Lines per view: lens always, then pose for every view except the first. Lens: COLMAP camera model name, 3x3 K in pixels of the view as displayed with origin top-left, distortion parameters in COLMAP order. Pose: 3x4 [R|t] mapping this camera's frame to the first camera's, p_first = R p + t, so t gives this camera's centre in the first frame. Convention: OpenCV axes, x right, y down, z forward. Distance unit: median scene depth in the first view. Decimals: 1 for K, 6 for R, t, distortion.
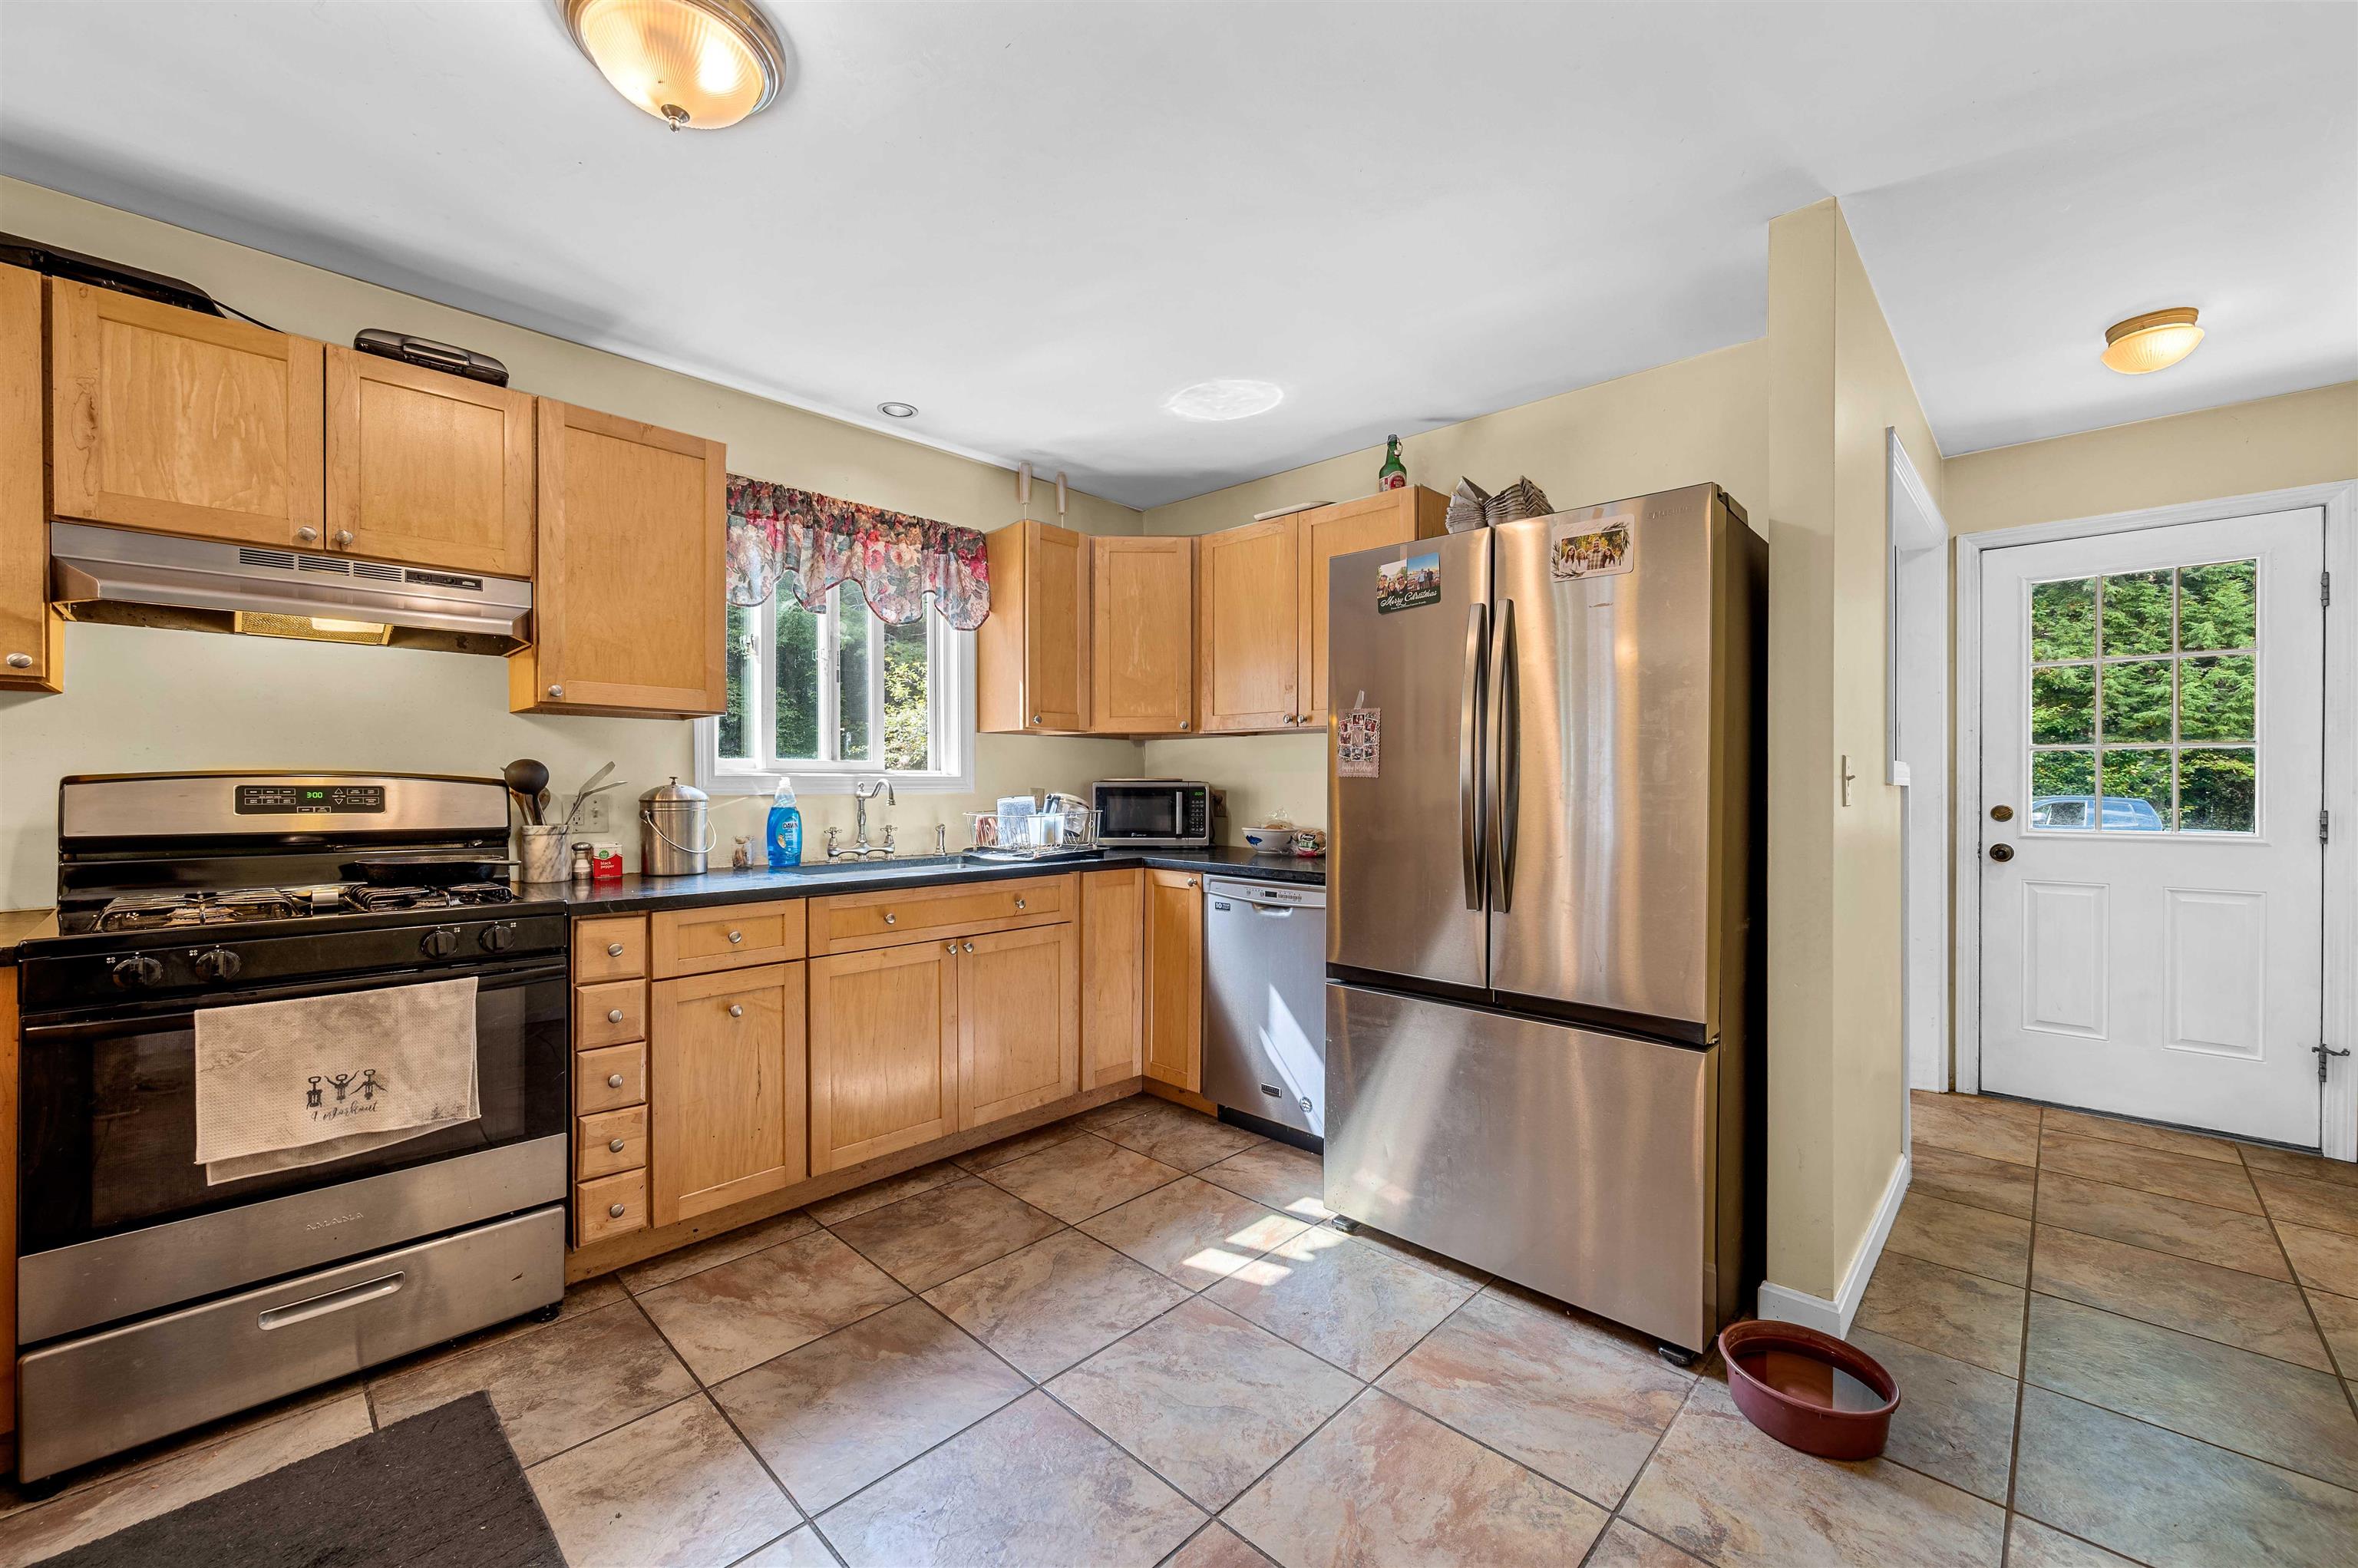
lens RADIAL K [[936.6, 0, 1163.2], [0, 936.6, 789.1], [0, 0, 1]] dist [0.000032, -0.000161]
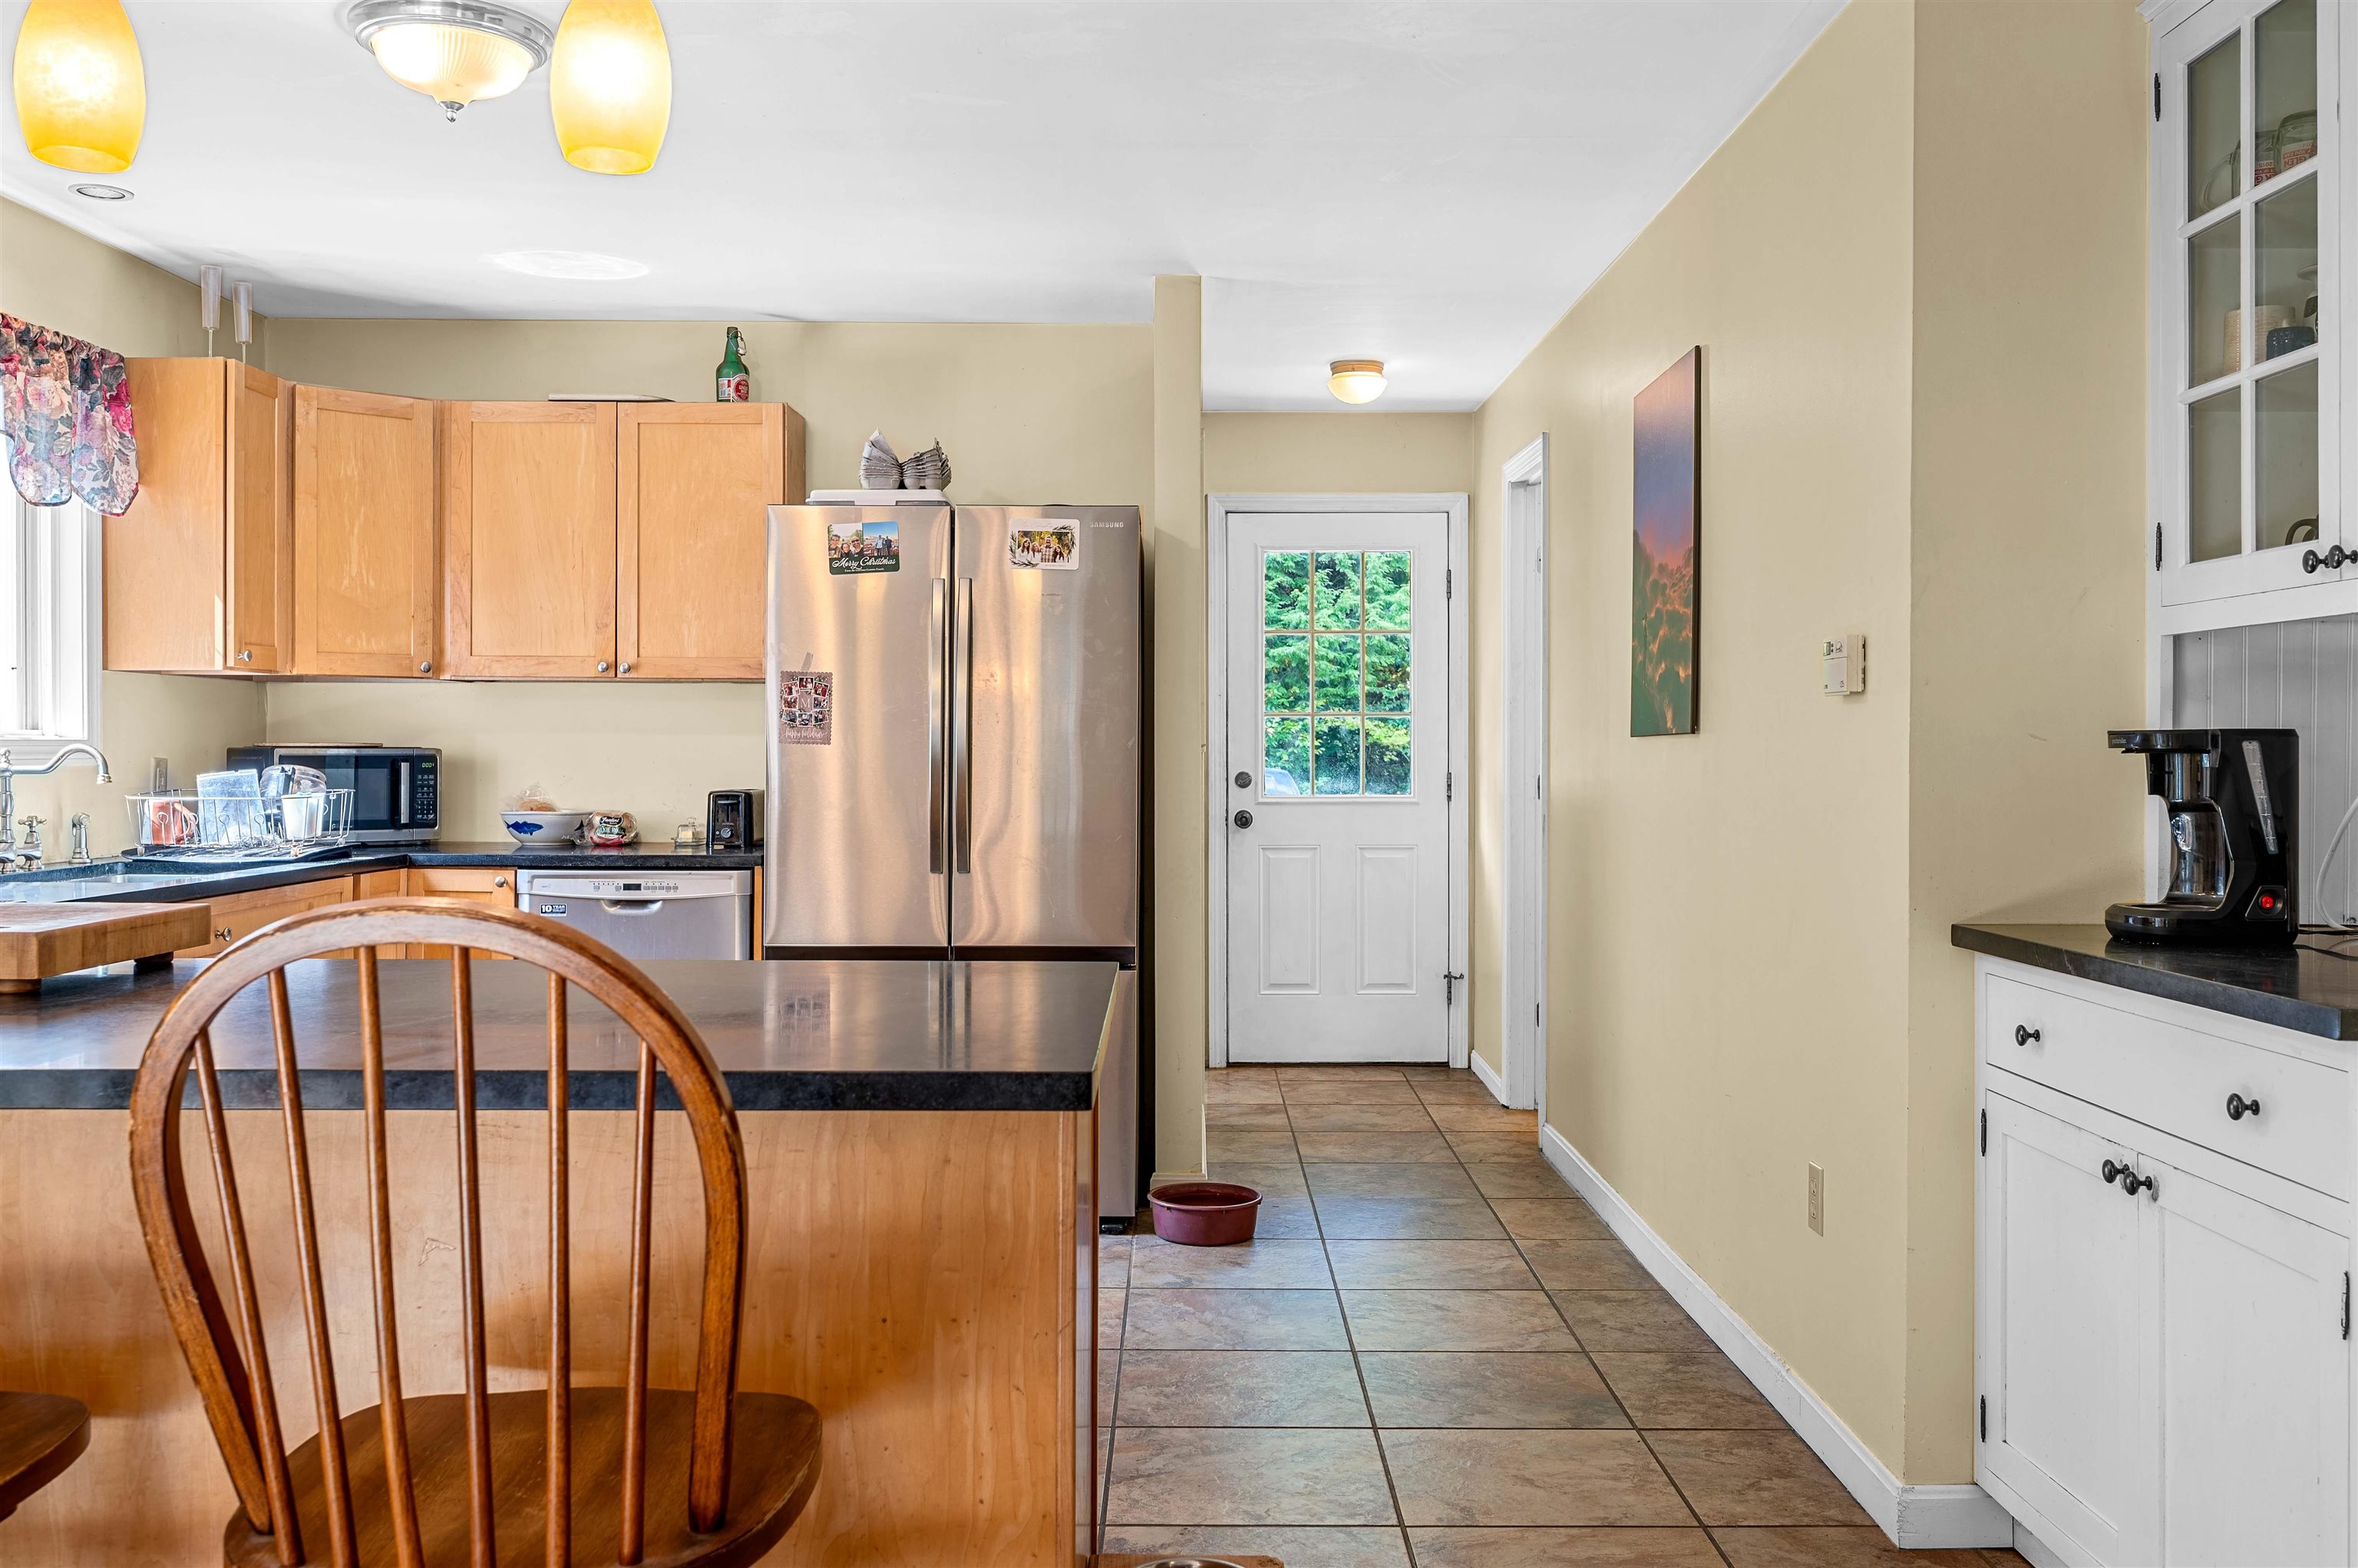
lens RADIAL K [[2149.2, 0, 1171.7], [0, 2149.2, 742.0], [0, 0, 1]] dist [-0.009154, -0.008385]
pose [[0.718691, 0.001828, 0.695328, -0.951938], [0.004079, 0.999968, -0.006844, 0.001444], [-0.695318, 0.007755, 0.718660, -0.748876]]
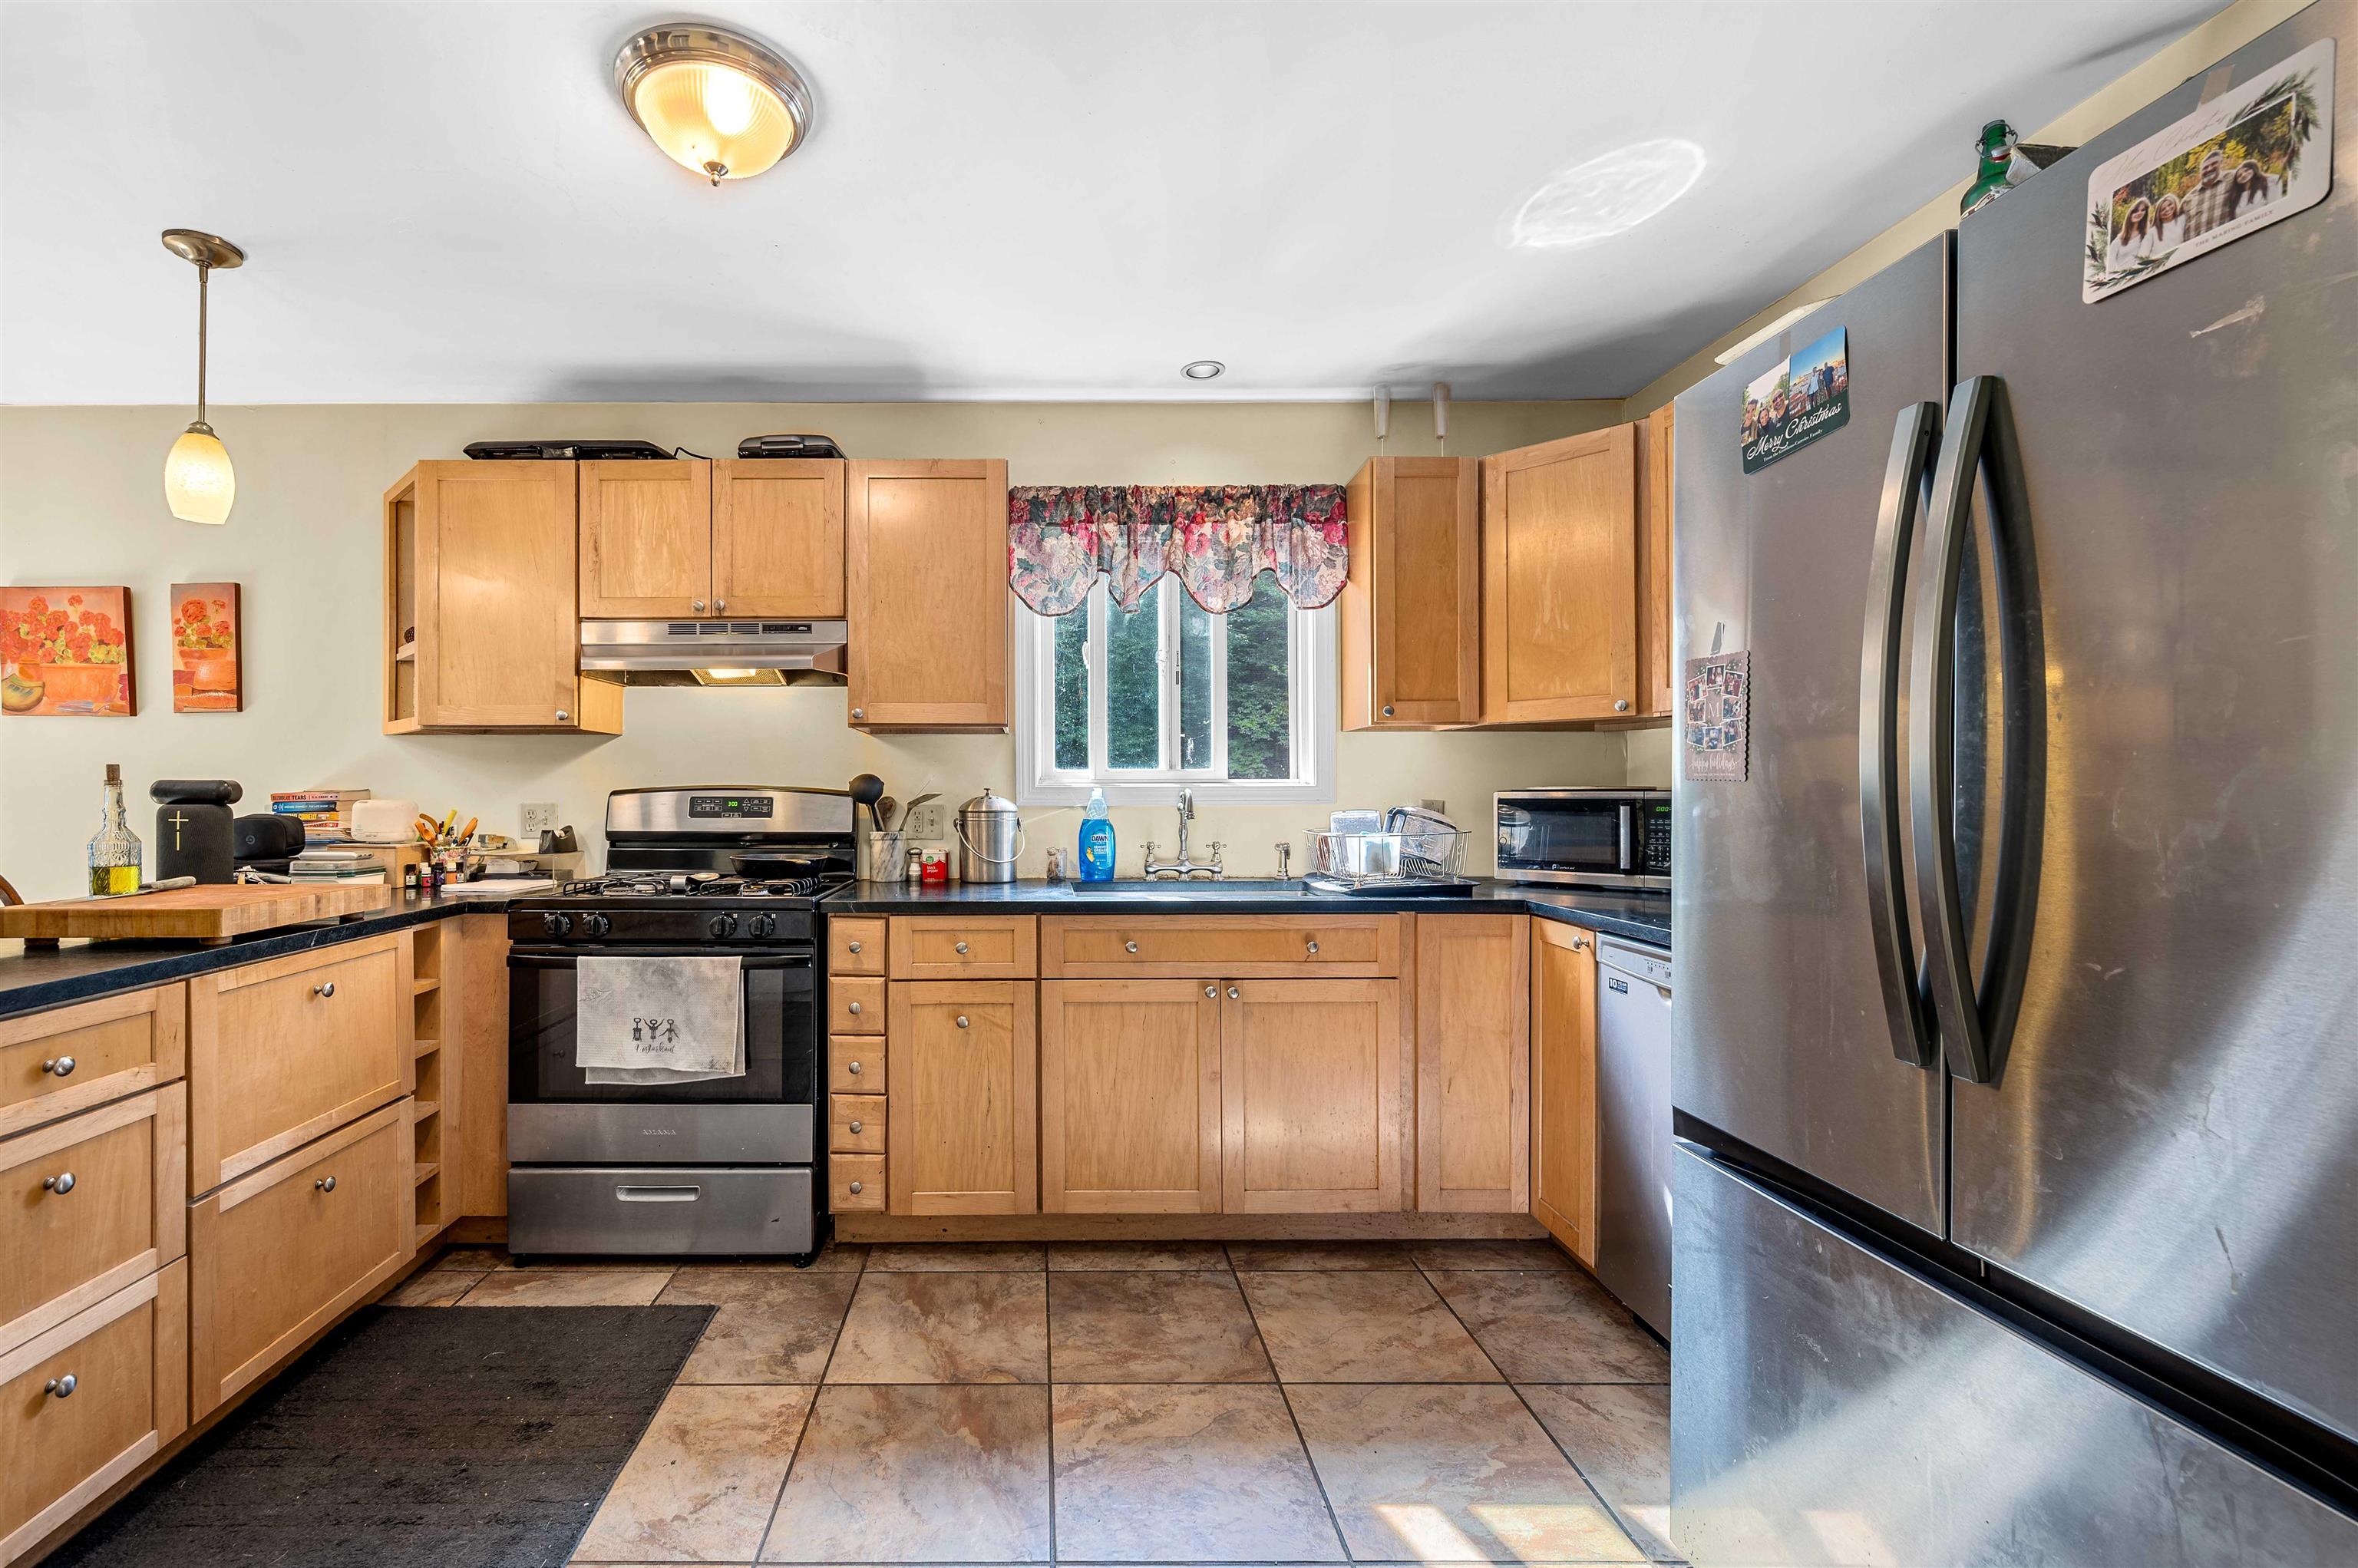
lens RADIAL K [[985.5, 0, 1023.7], [0, 985.5, 788.4], [0, 0, 1]] dist [0.000493, -0.000613]
pose [[0.695328, -0.006586, -0.718662, 0.314989], [-0.002461, 0.999930, -0.011545, -0.000500], [0.718688, 0.009796, 0.695264, 0.284311]]
